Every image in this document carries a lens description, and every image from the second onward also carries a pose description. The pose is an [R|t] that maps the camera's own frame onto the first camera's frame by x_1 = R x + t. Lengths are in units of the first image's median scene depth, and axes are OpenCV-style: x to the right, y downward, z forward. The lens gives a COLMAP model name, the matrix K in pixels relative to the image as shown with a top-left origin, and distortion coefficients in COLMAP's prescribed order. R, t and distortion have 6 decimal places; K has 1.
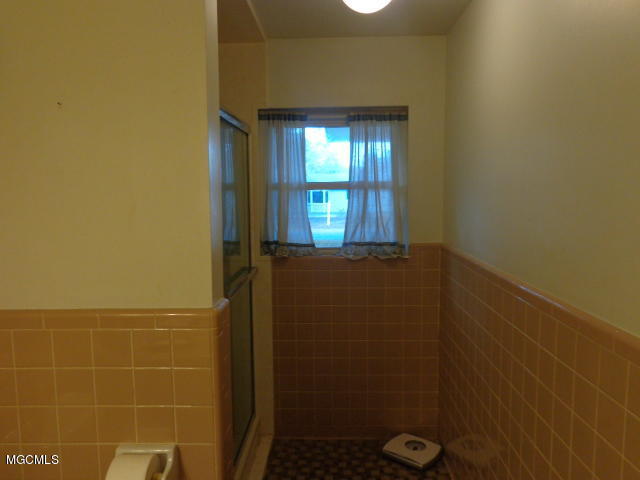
lens RADIAL K [[483.7, 0, 320.0], [0, 483.7, 240.0], [0, 0, 1]] dist [-0.001635, 0.006432]
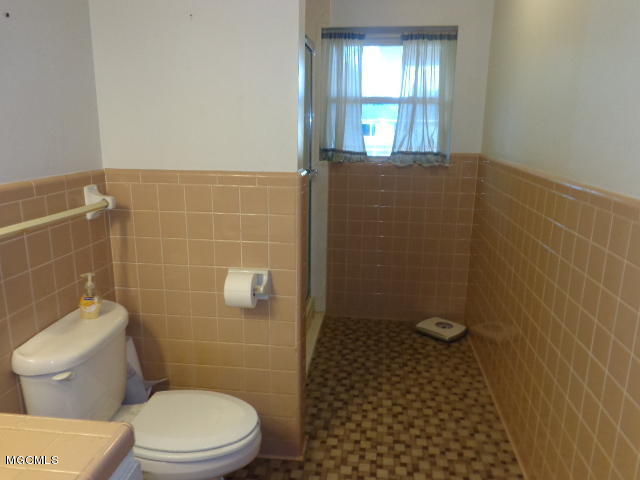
lens RADIAL K [[483.7, 0, 320.0], [0, 483.7, 240.0], [0, 0, 1]] dist [-0.001635, 0.006432]
pose [[0.995388, 0.043892, -0.085303, -0.014327], [-0.032032, 0.990227, 0.135736, 0.063565], [0.090427, -0.132378, 0.987066, -0.171630]]
